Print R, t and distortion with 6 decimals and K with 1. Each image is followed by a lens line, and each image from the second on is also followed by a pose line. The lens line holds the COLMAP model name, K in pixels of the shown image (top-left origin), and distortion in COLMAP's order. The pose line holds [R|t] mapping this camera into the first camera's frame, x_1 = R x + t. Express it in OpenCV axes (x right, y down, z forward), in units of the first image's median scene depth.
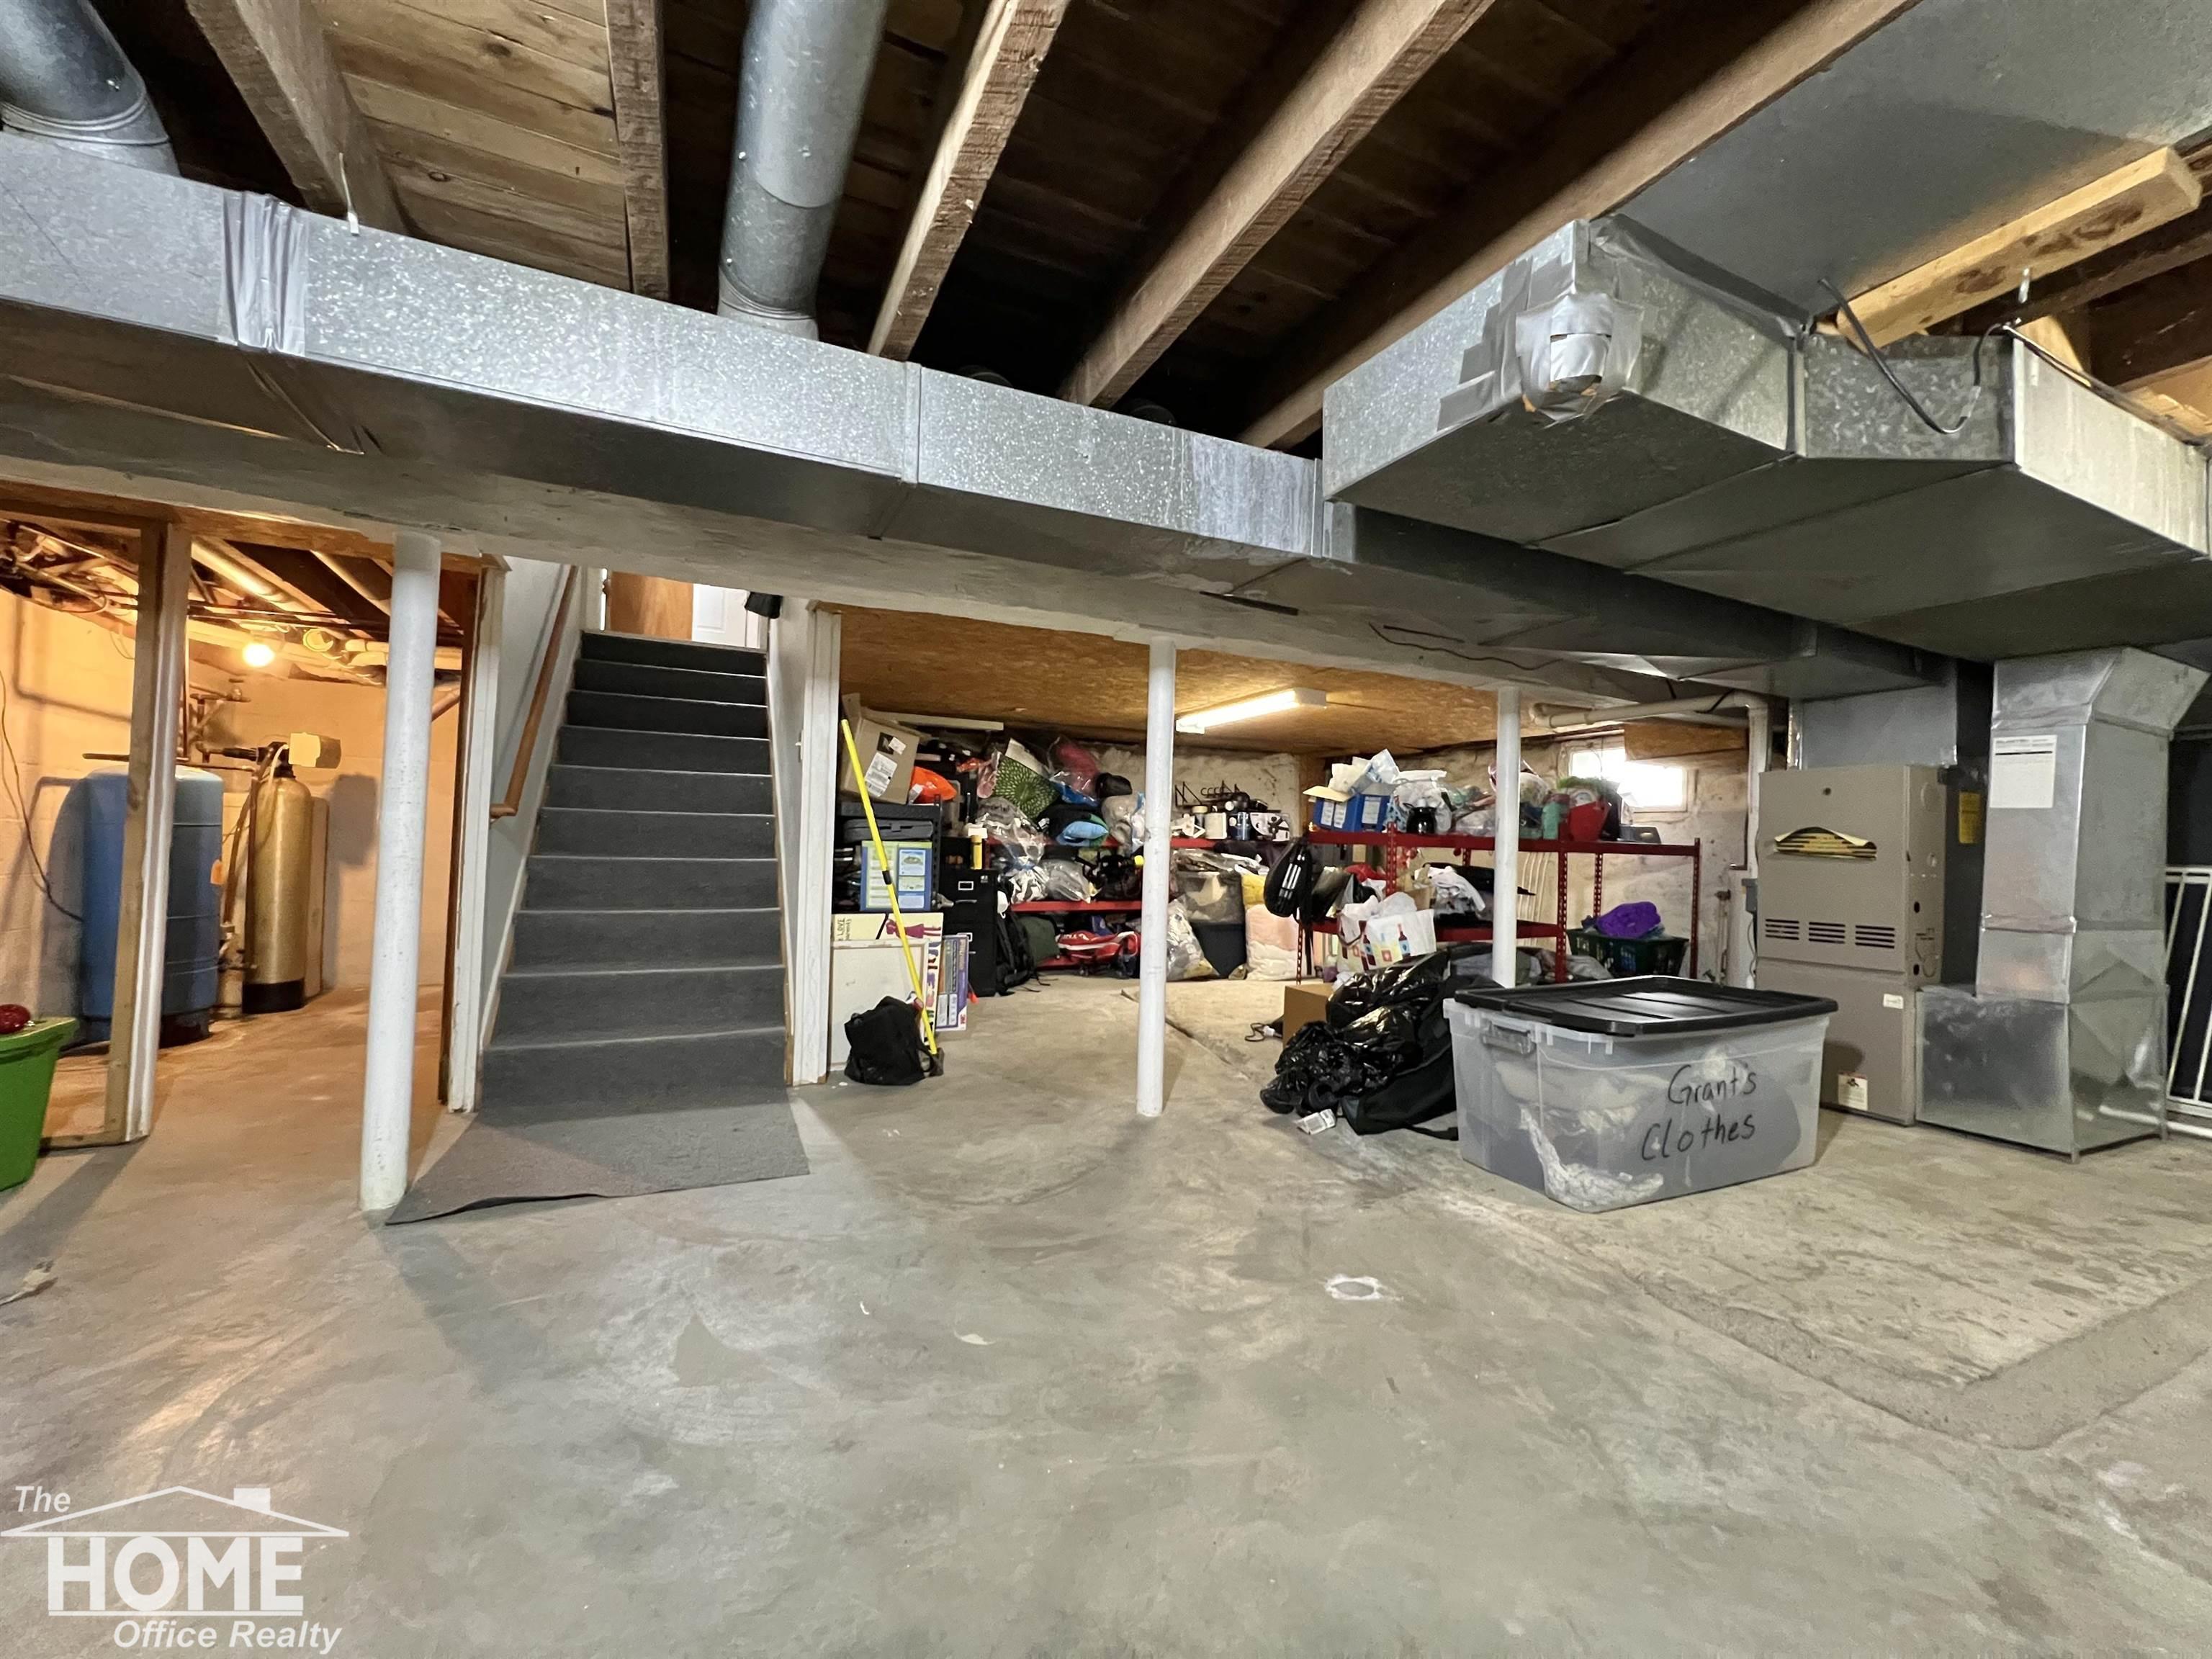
lens RADIAL K [[893.4, 0, 1103.9], [0, 893.4, 828.1], [0, 0, 1]] dist [0.001099, -0.000072]
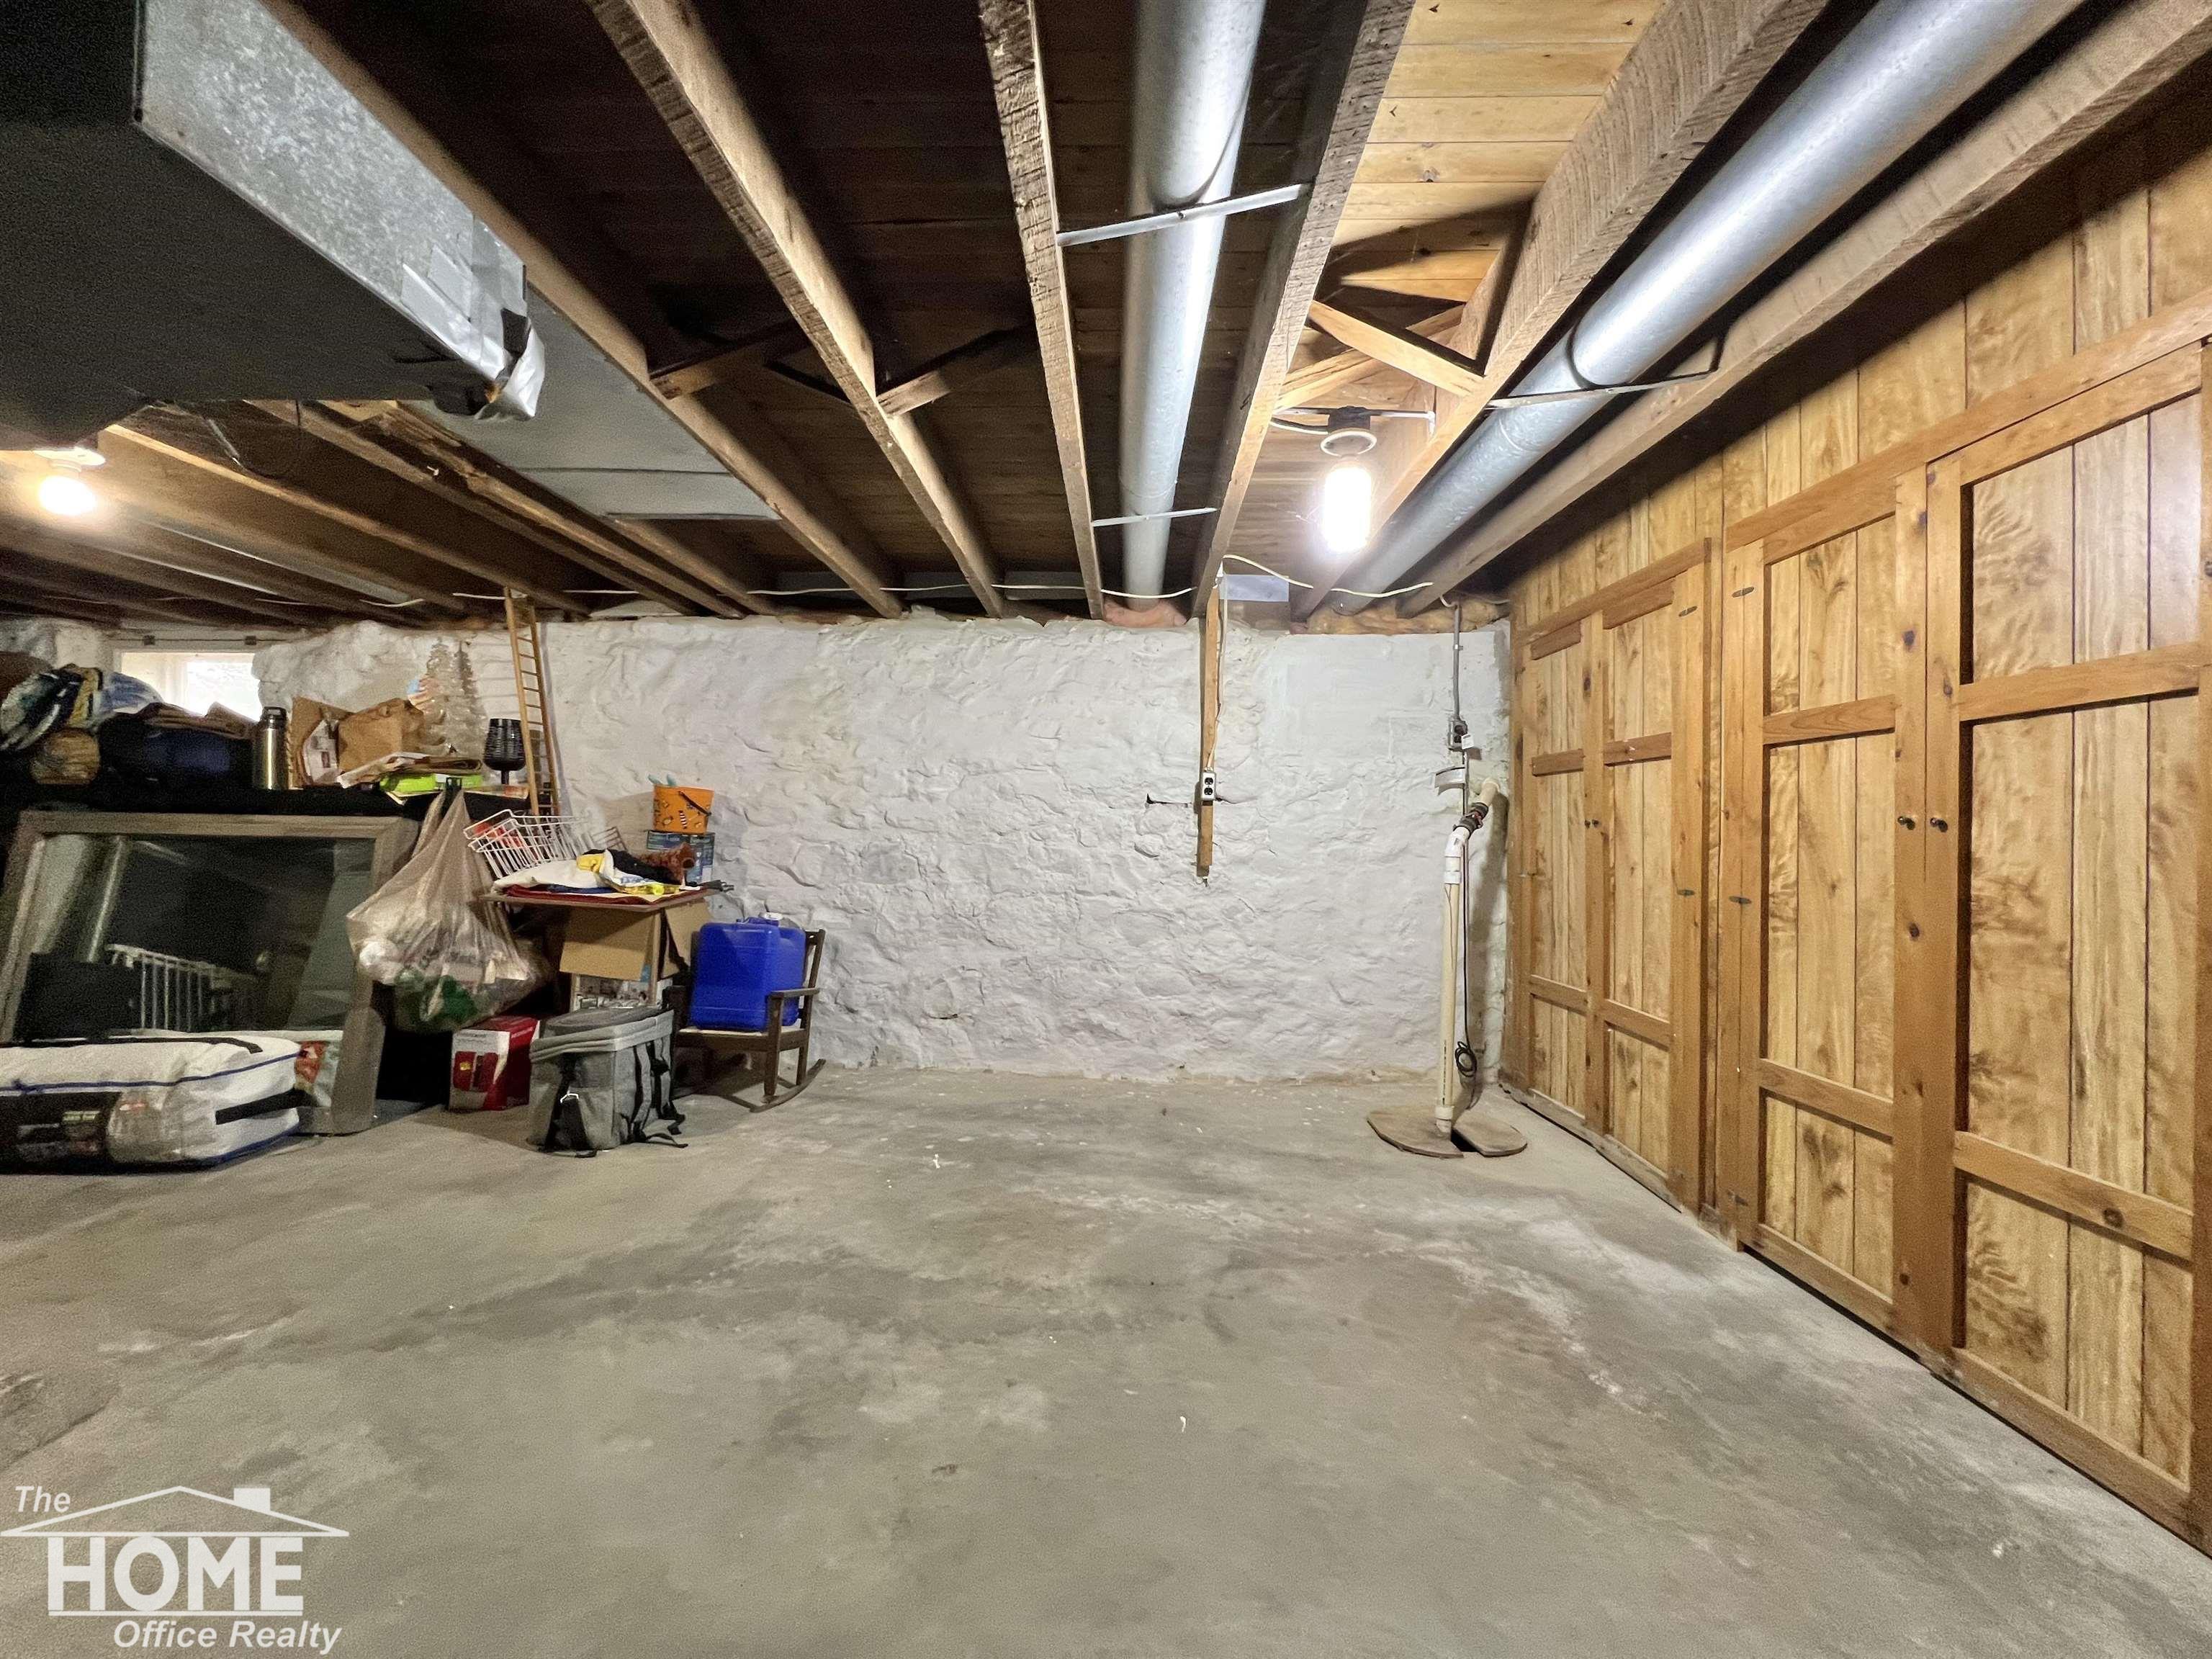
lens RADIAL K [[883.4, 0, 1110.2], [0, 883.4, 827.3], [0, 0, 1]] dist [0.000218, 0.000006]
pose [[-0.897570, -0.035414, 0.439447, -0.618024], [-0.040794, 0.999164, -0.002802, -0.031610], [-0.438980, -0.020441, -0.898264, 1.689466]]
